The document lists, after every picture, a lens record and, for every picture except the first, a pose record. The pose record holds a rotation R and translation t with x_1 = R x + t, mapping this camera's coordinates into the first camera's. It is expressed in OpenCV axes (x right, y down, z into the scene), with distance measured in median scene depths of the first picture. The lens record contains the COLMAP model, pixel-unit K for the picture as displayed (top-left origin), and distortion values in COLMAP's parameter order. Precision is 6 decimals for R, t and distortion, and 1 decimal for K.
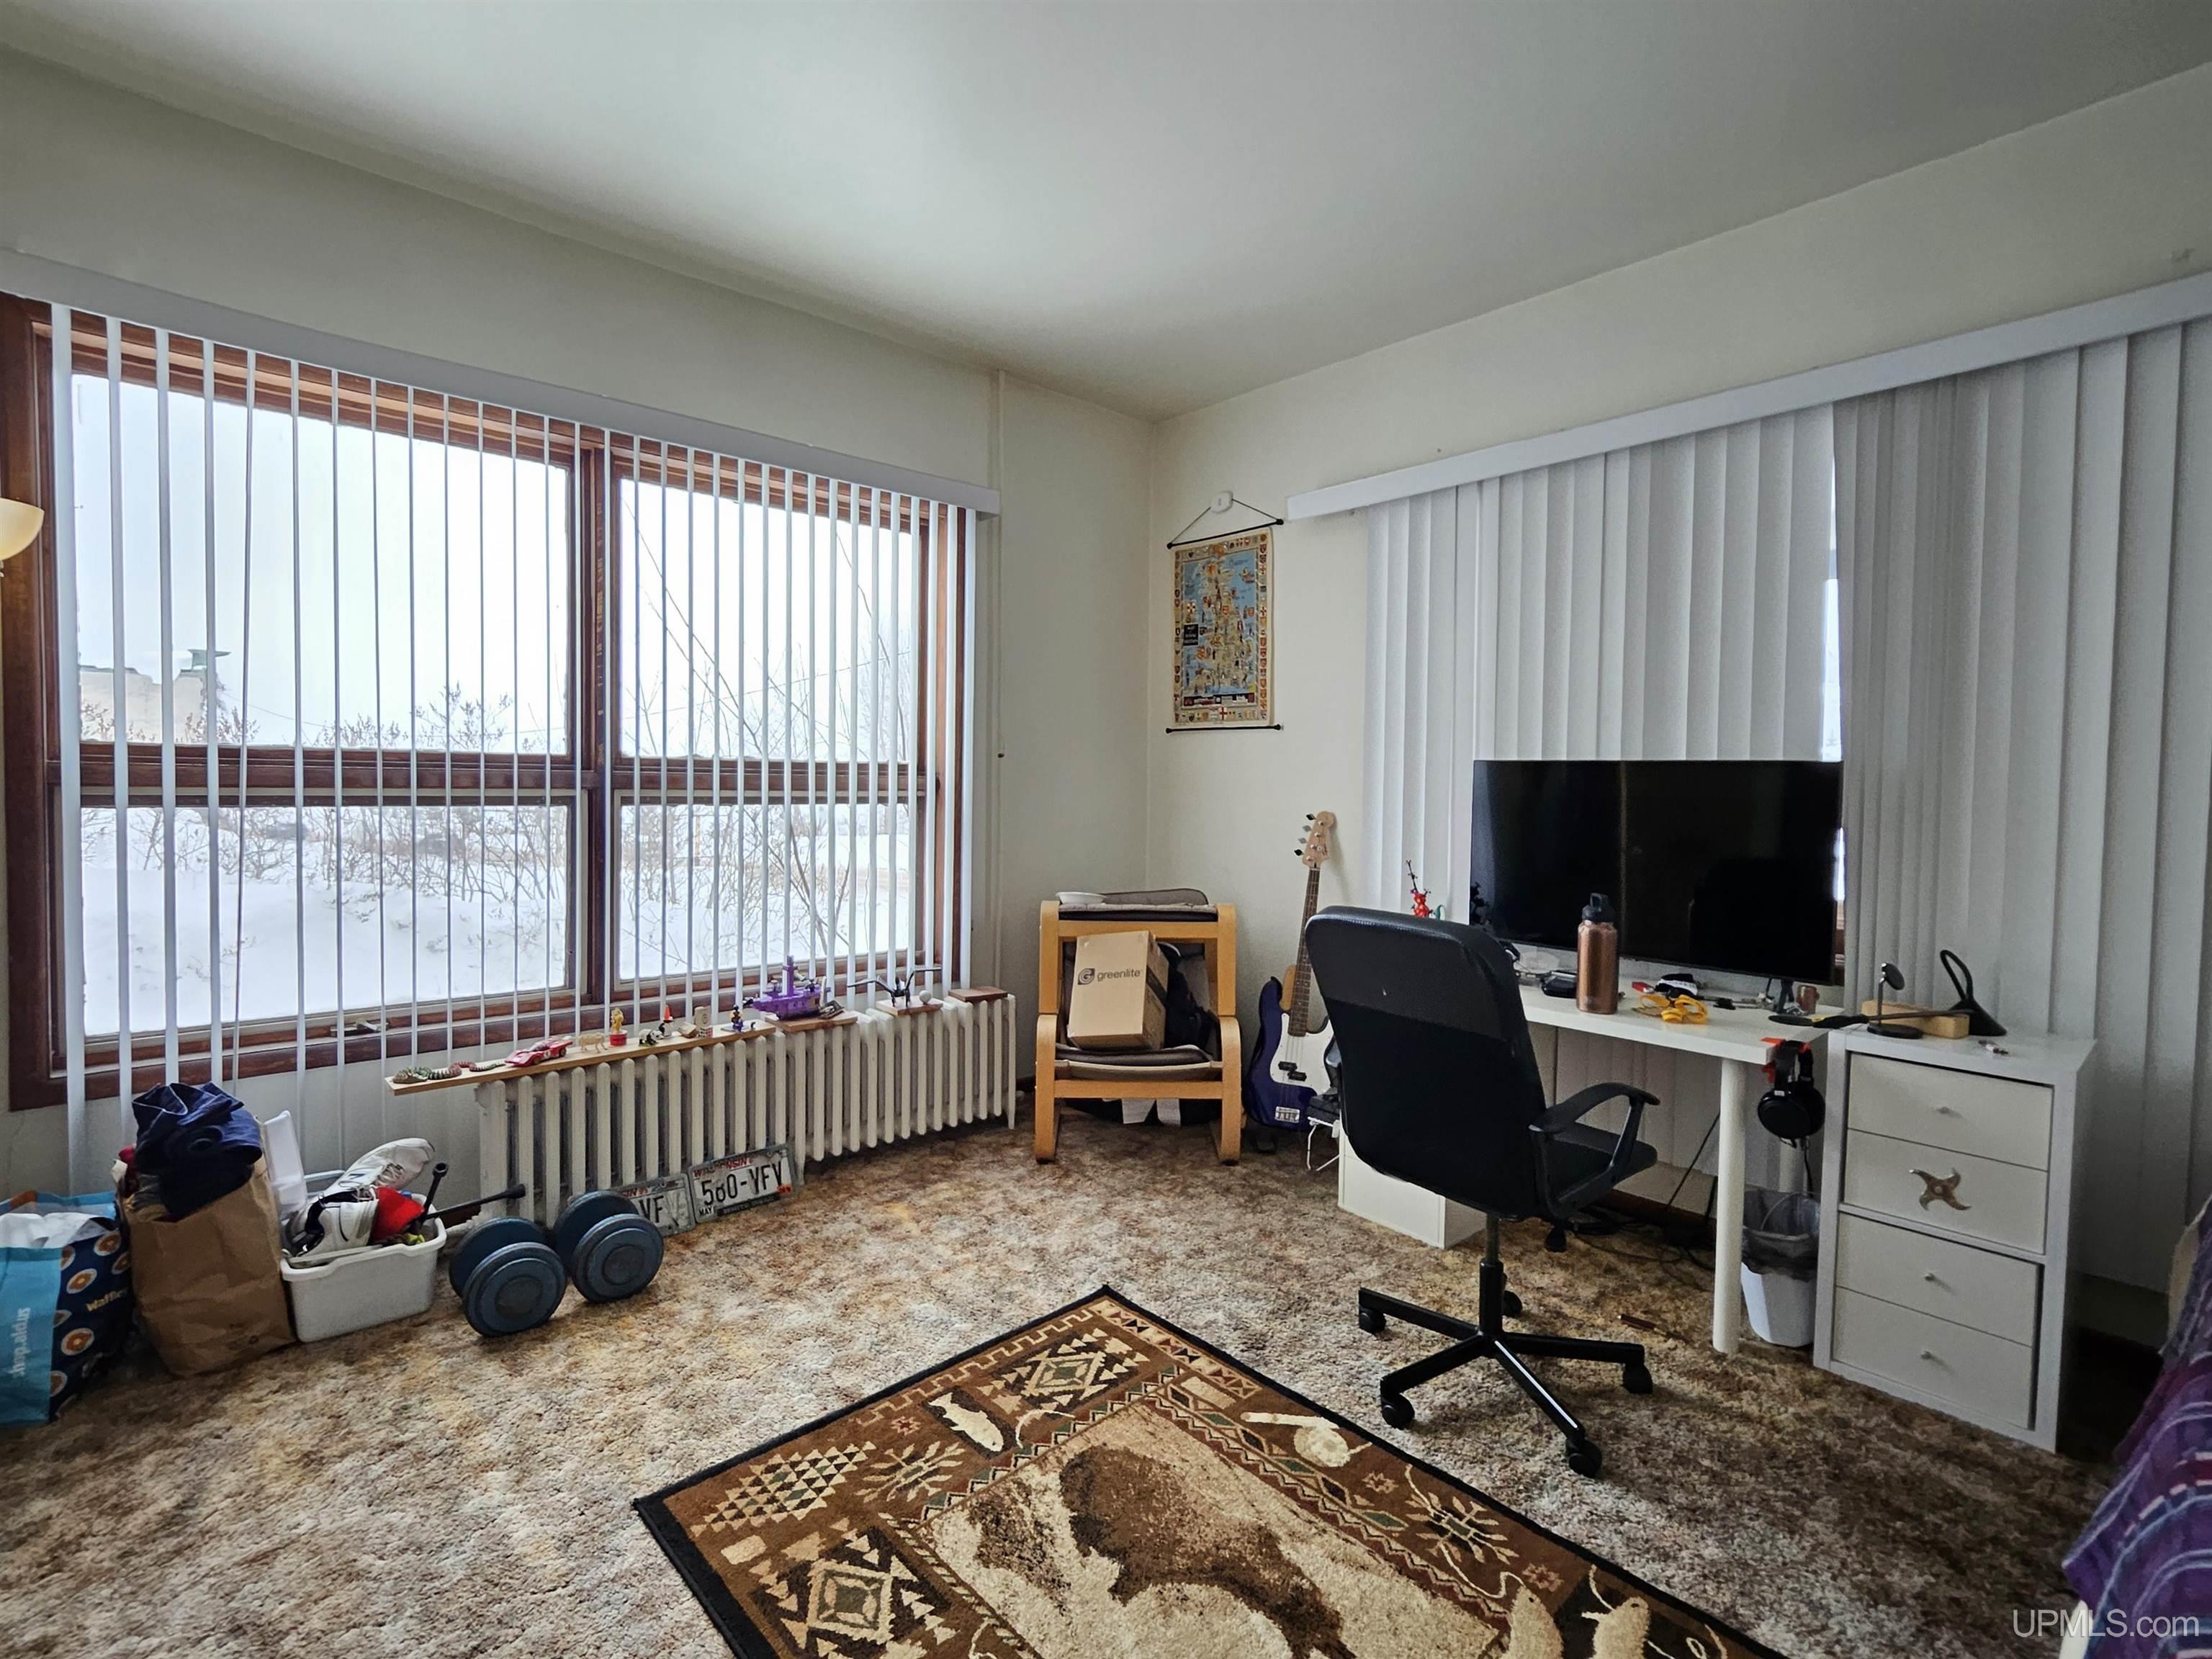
lens RADIAL K [[1053.7, 0, 1109.0], [0, 1053.7, 823.9], [0, 0, 1]] dist [-0.000953, -0.001619]
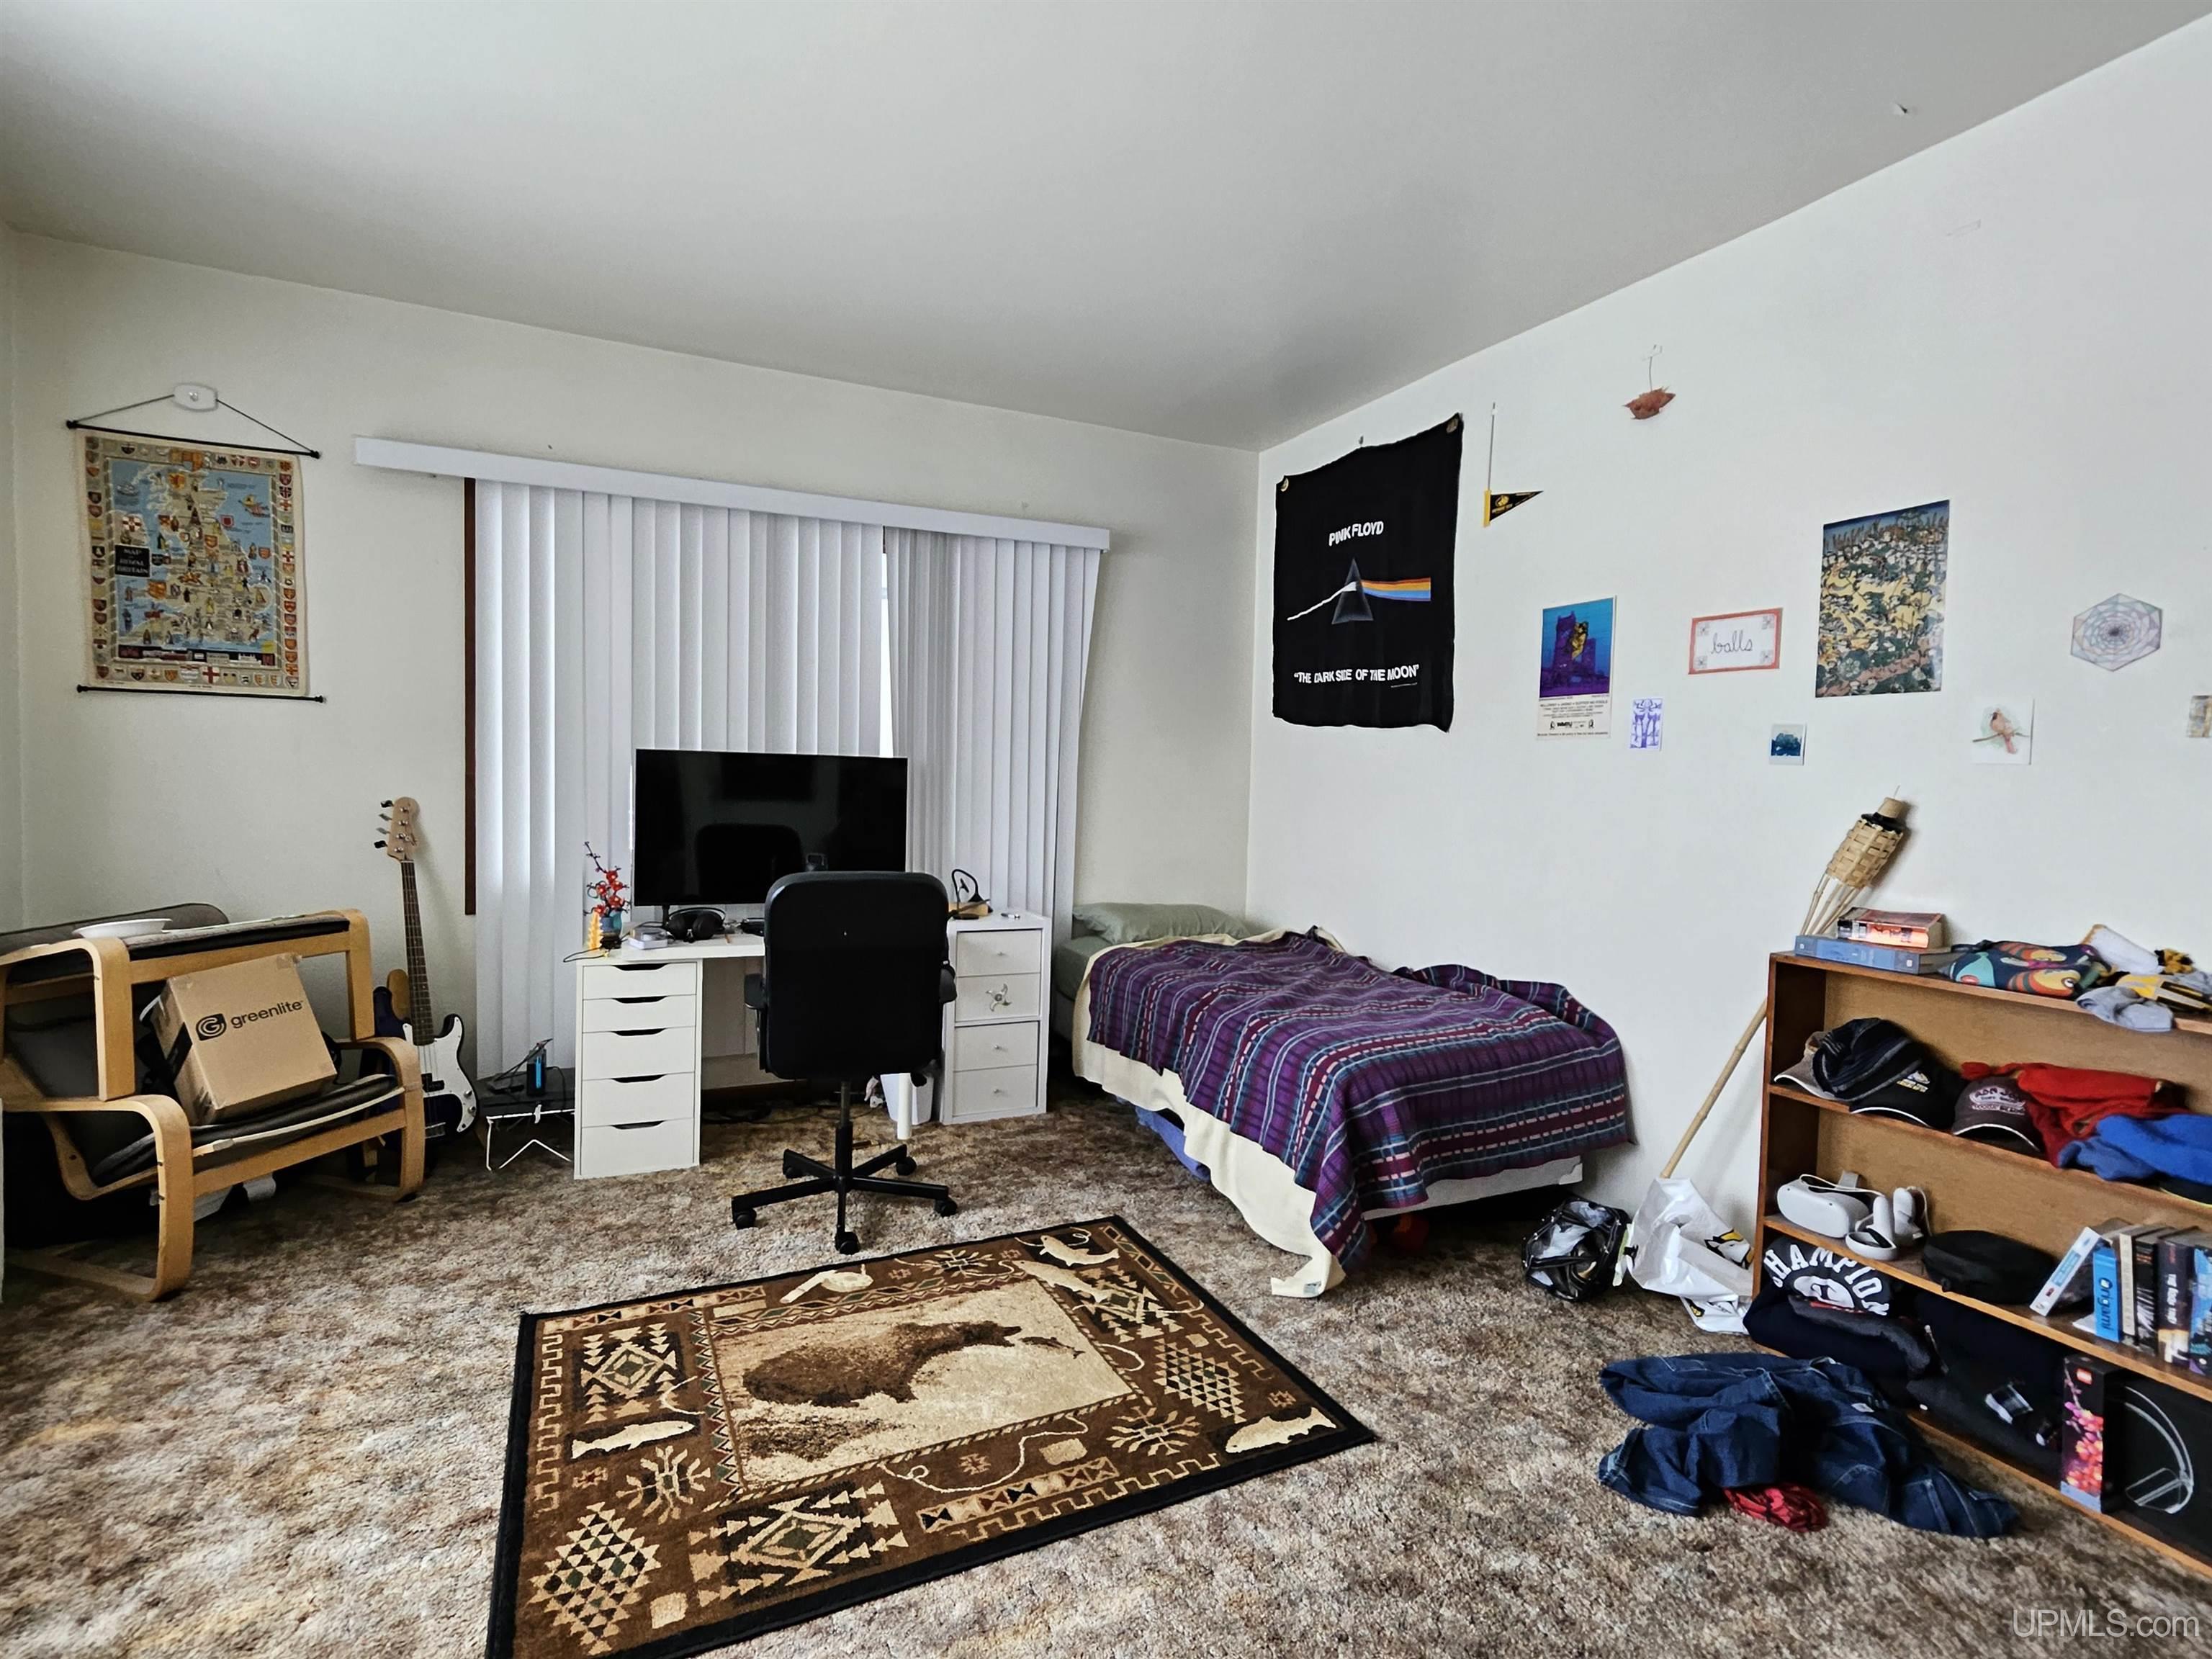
lens RADIAL K [[1053.7, 0, 1109.0], [0, 1053.7, 823.9], [0, 0, 1]] dist [-0.000953, -0.001619]
pose [[0.291520, -0.050085, 0.955253, -0.777806], [0.022728, 0.998709, 0.045427, -0.026799], [-0.956295, 0.008468, 0.292282, 0.250599]]
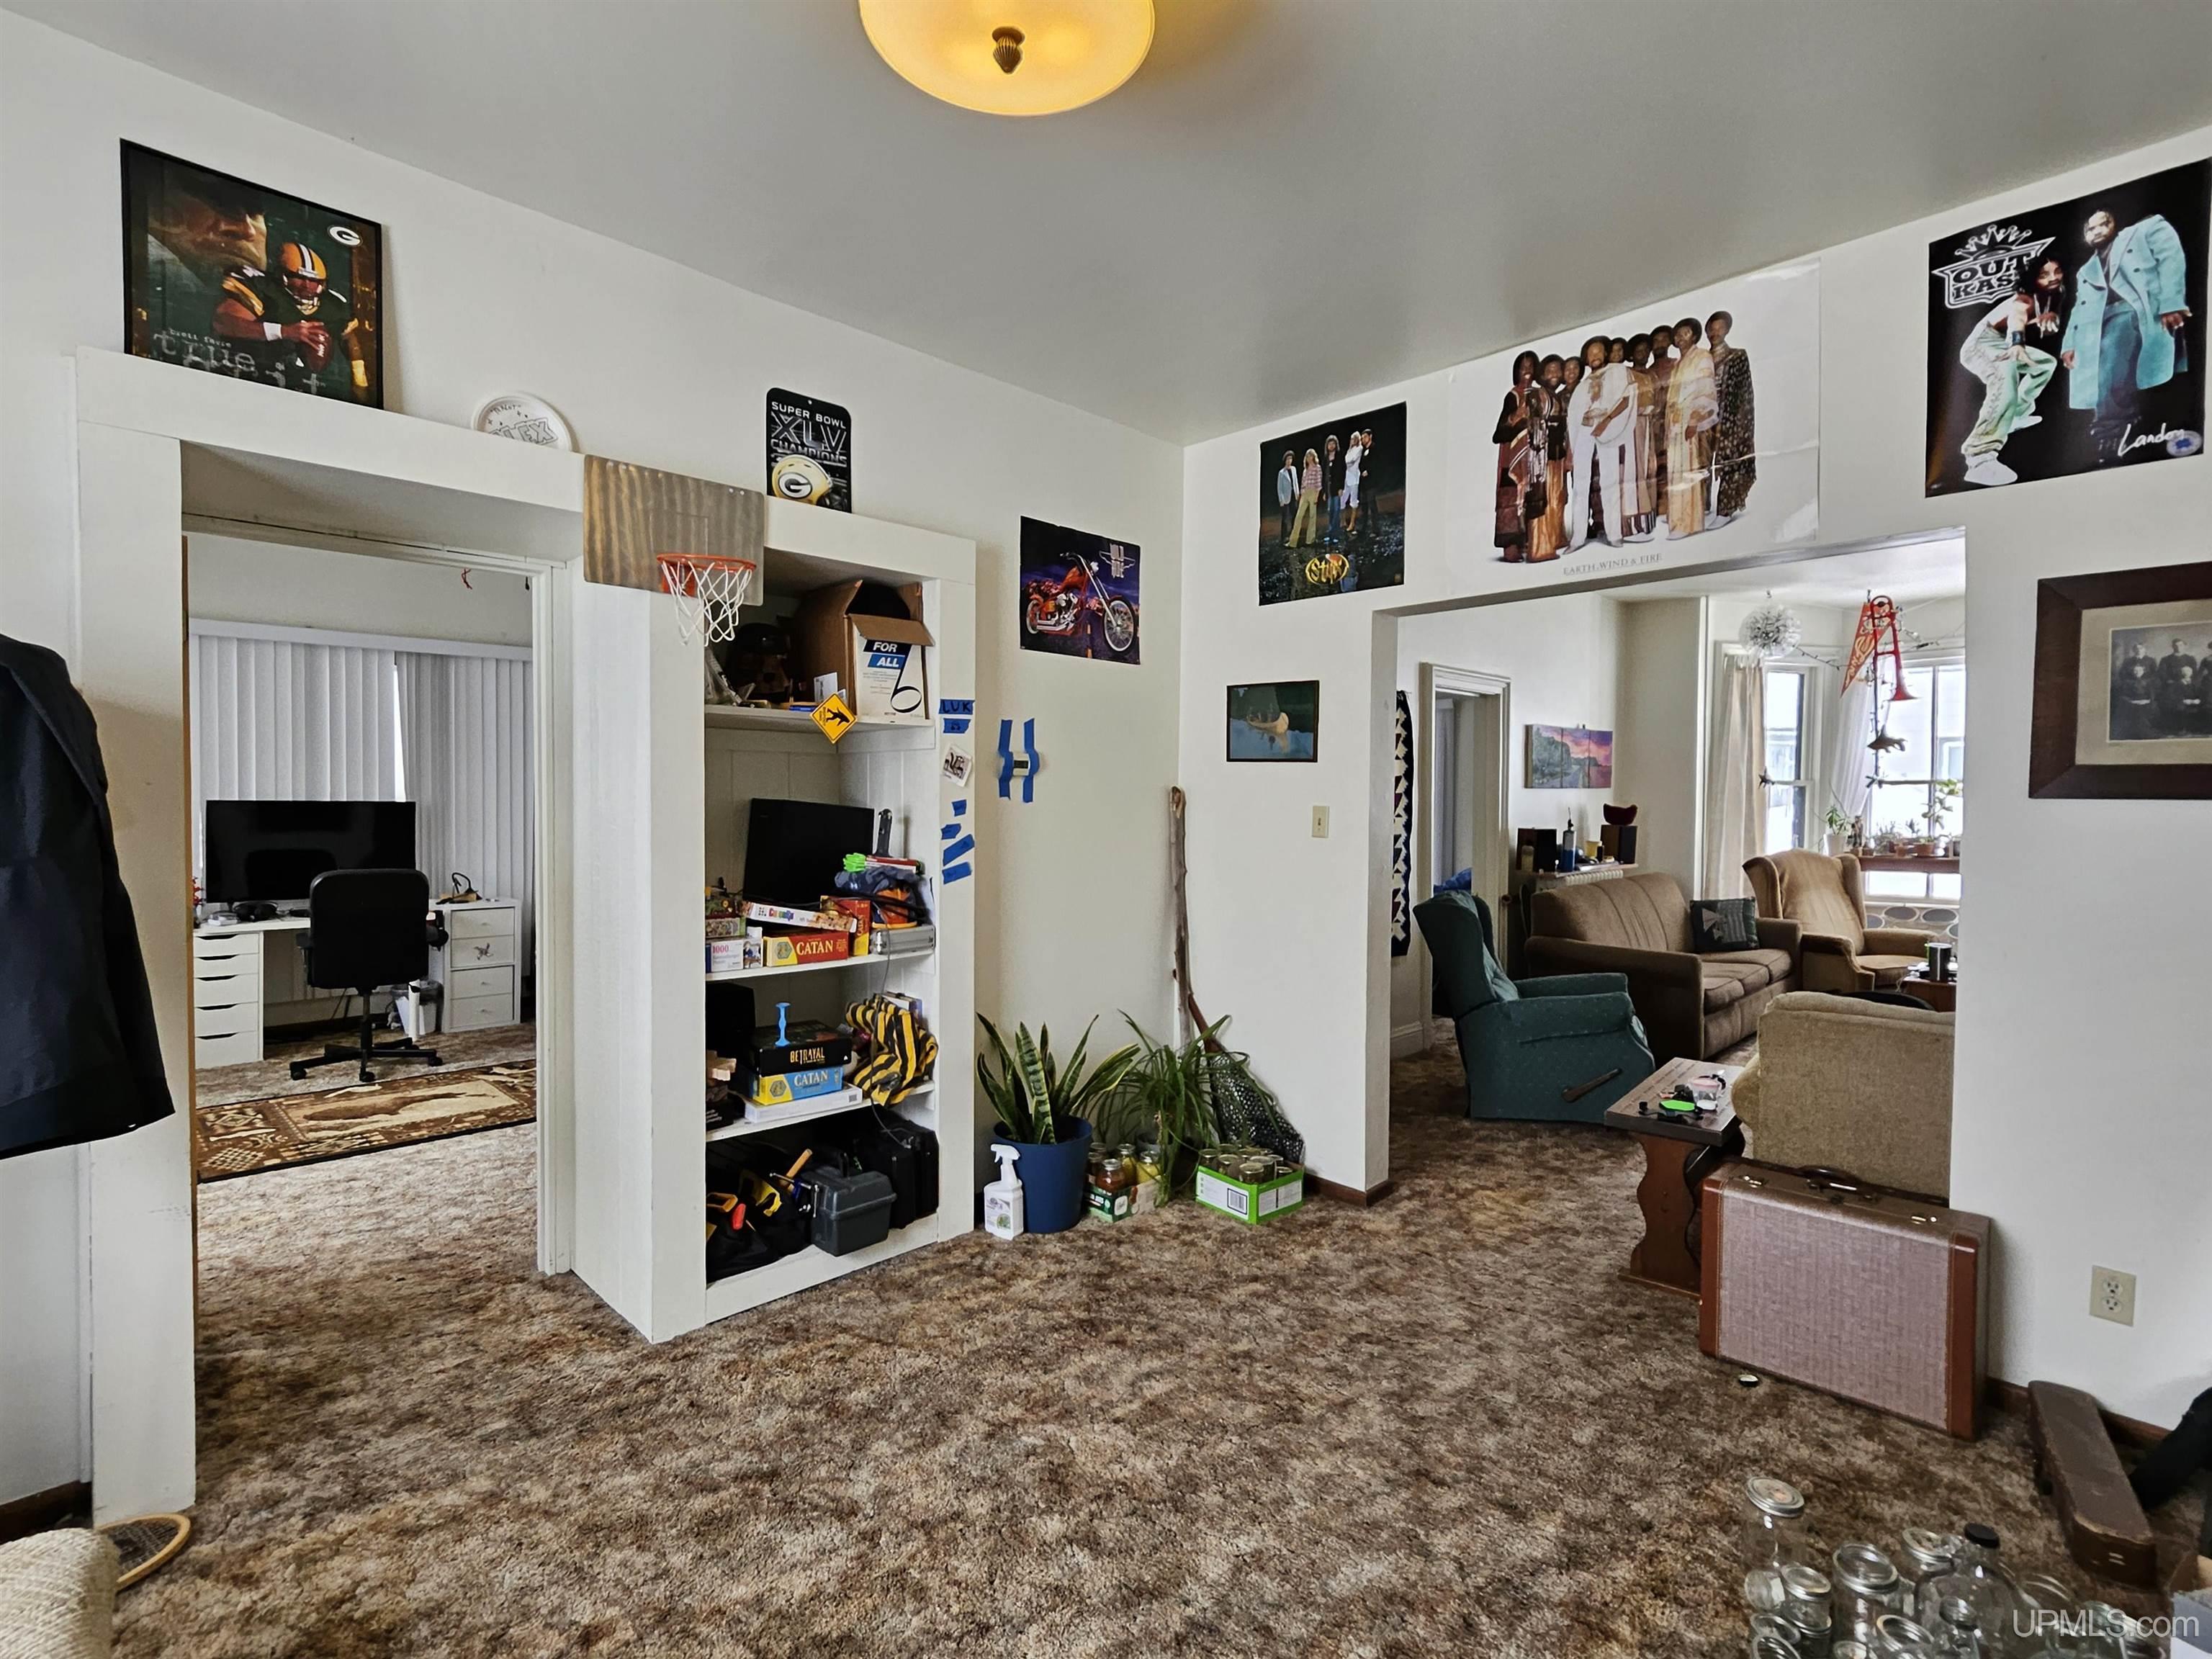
lens RADIAL K [[1053.7, 0, 1109.0], [0, 1053.7, 823.9], [0, 0, 1]] dist [-0.000953, -0.001619]
pose [[-0.048661, -0.038337, 0.998079, -1.936559], [0.032695, 0.998667, 0.039953, -0.057345], [-0.998280, 0.034576, -0.047342, -0.533093]]
